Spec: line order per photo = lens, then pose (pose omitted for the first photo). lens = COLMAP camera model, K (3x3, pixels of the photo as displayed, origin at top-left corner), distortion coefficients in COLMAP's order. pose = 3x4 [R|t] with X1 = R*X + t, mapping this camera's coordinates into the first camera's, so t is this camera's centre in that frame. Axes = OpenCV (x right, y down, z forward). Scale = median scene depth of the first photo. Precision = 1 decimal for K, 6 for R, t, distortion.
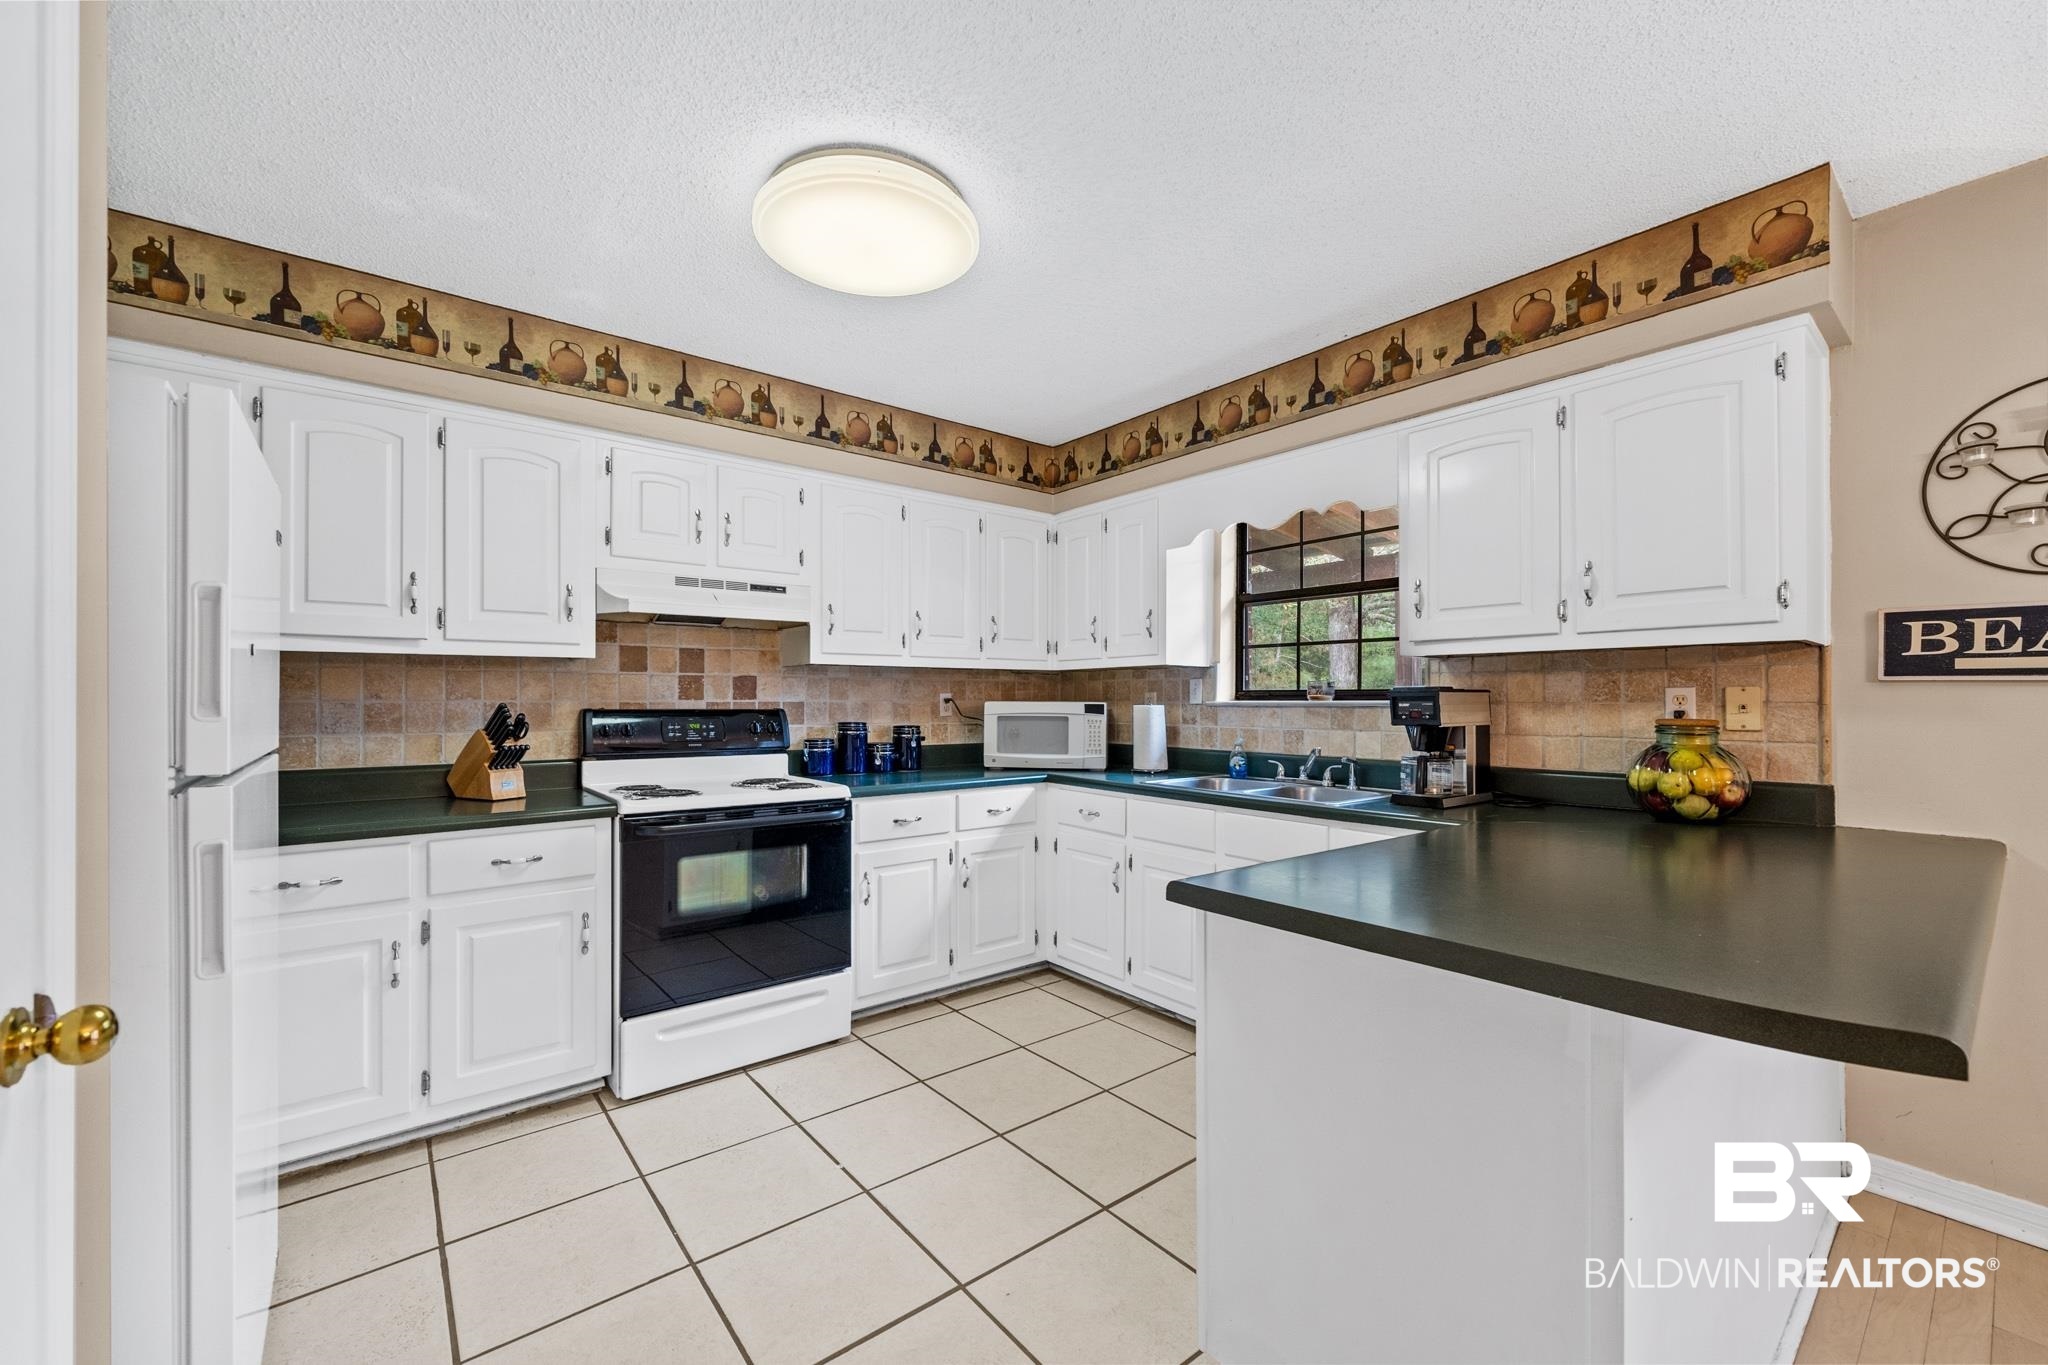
lens RADIAL K [[809.4, 0, 1021.1], [0, 809.4, 699.0], [0, 0, 1]] dist [-0.000558, -0.000145]
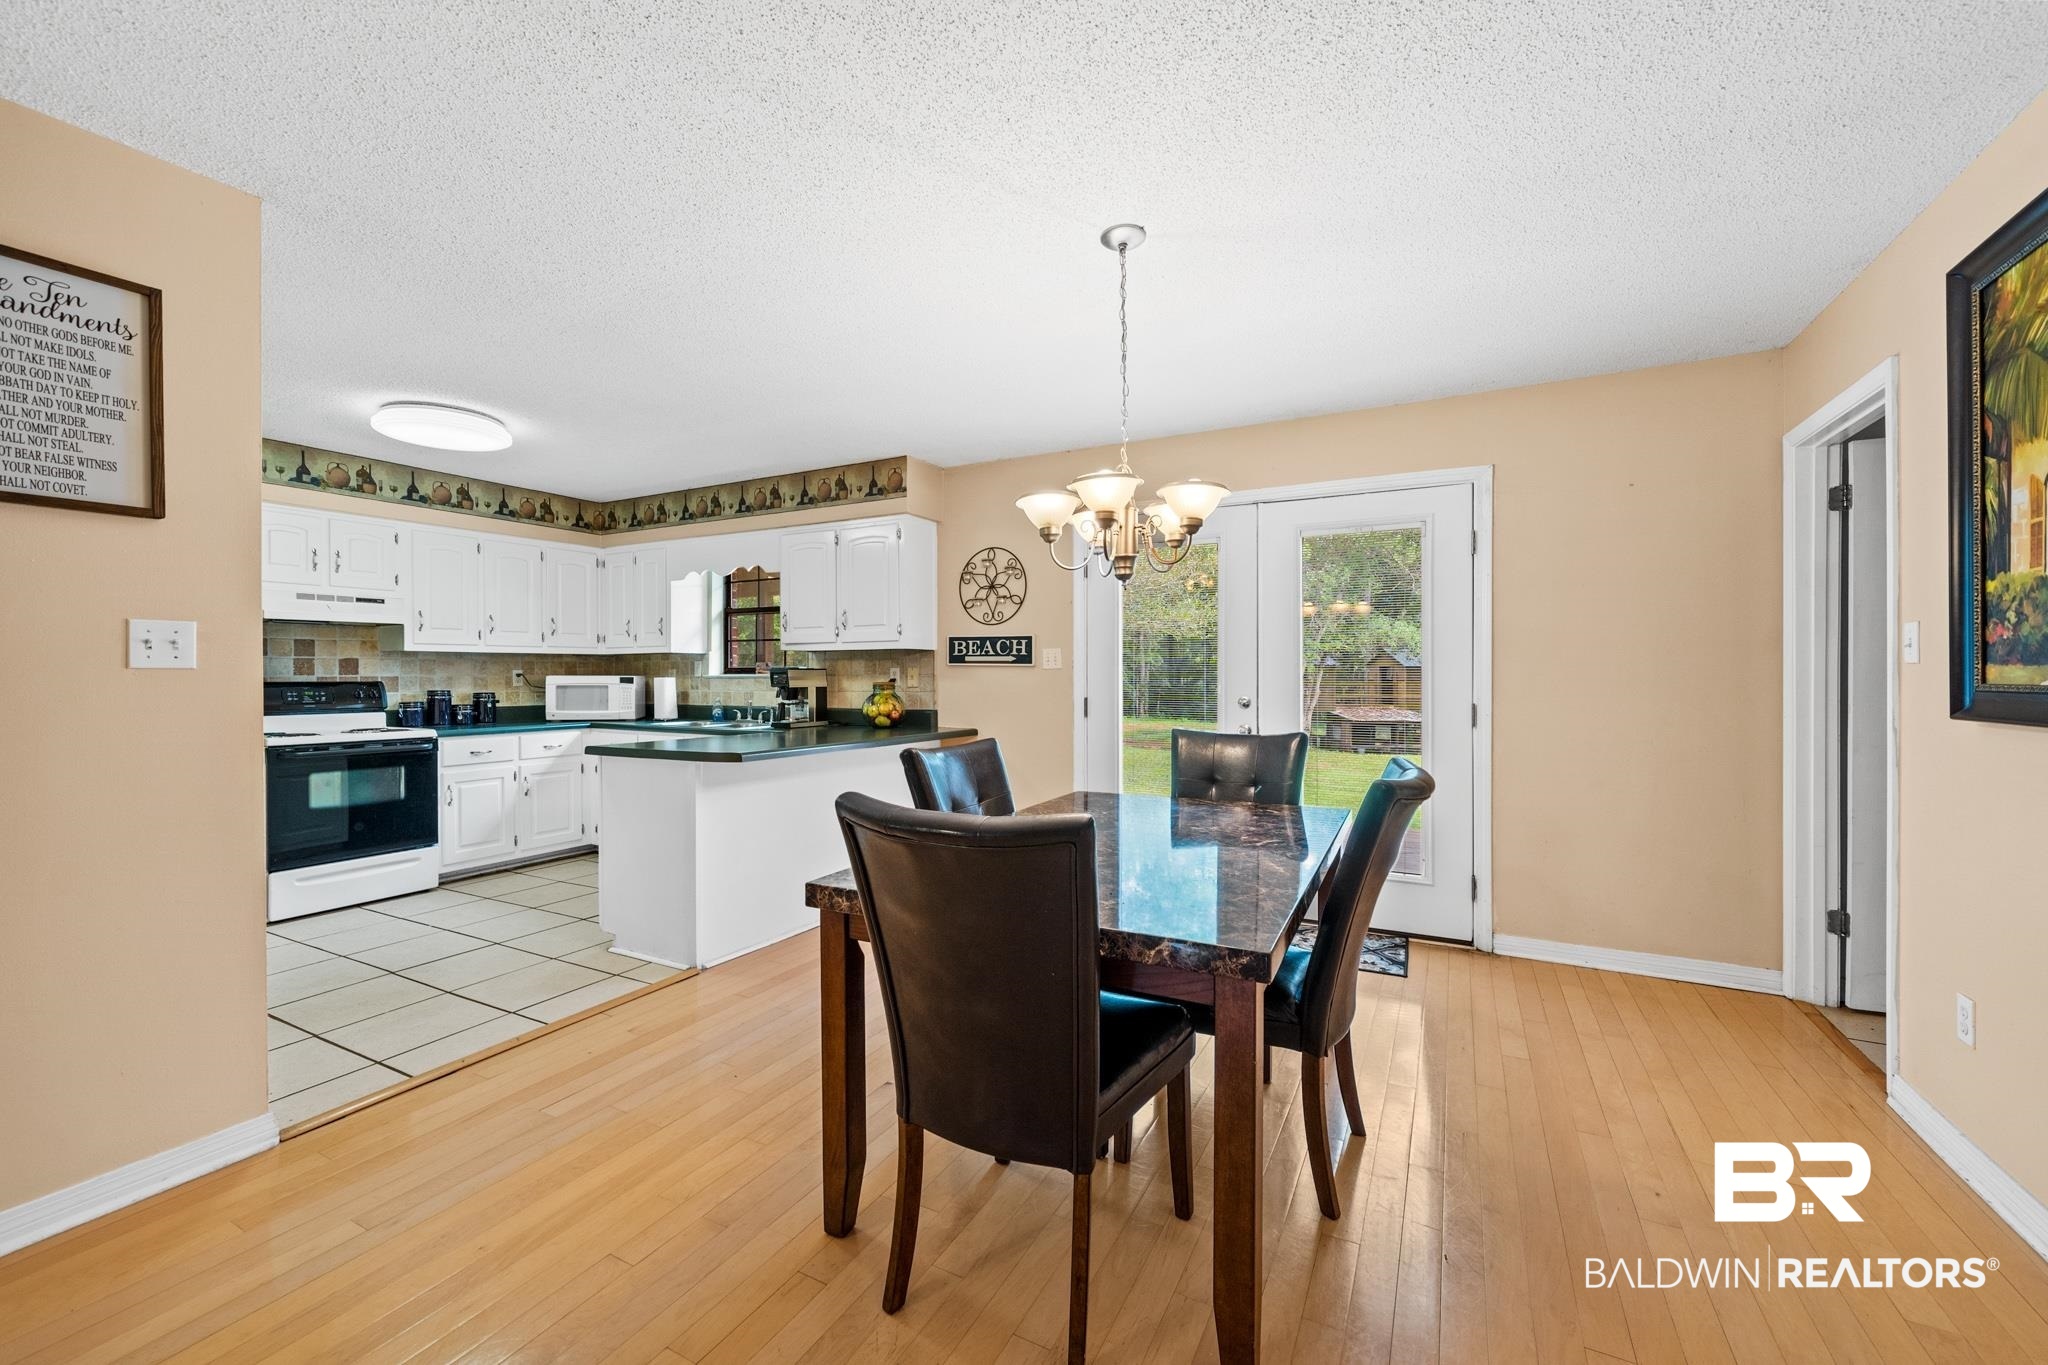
lens RADIAL K [[823.3, 0, 1016.3], [0, 823.3, 678.9], [0, 0, 1]] dist [-0.000400, -0.000130]
pose [[0.921298, -0.005140, 0.388823, 0.192596], [0.002582, 0.999971, 0.007101, 0.000481], [-0.388848, -0.005539, 0.921285, -0.854138]]
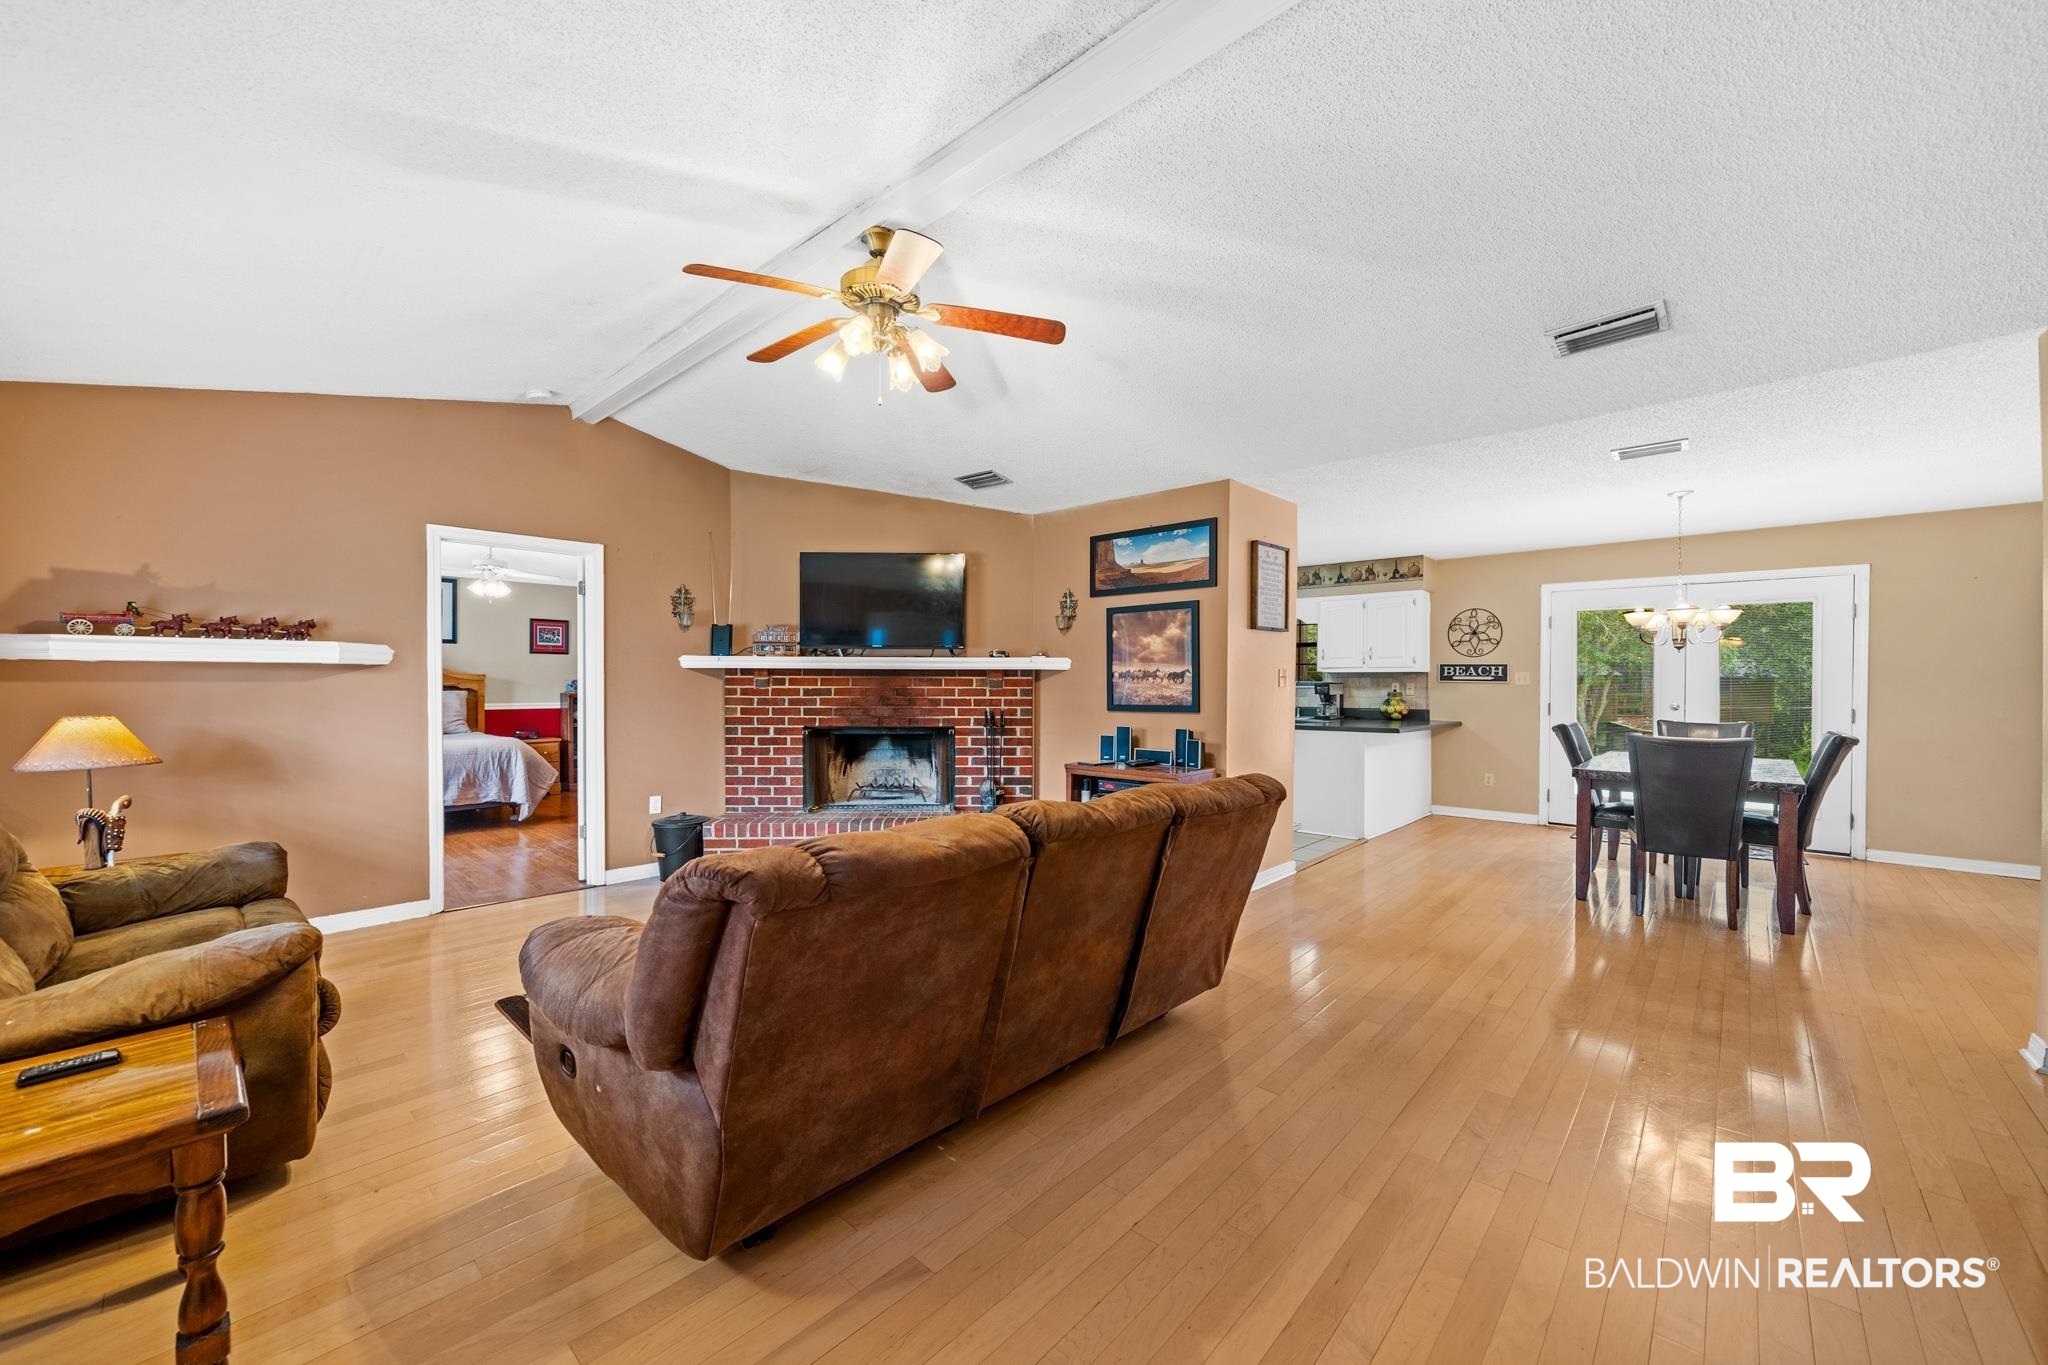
lens RADIAL K [[784.8, 0, 1019.5], [0, 784.8, 693.2], [0, 0, 1]] dist [-0.002590, -0.000119]
pose [[0.989458, -0.001034, 0.144817, -0.934703], [-0.001363, 0.999864, 0.016451, -0.017617], [-0.144815, -0.016475, 0.989322, -1.546686]]
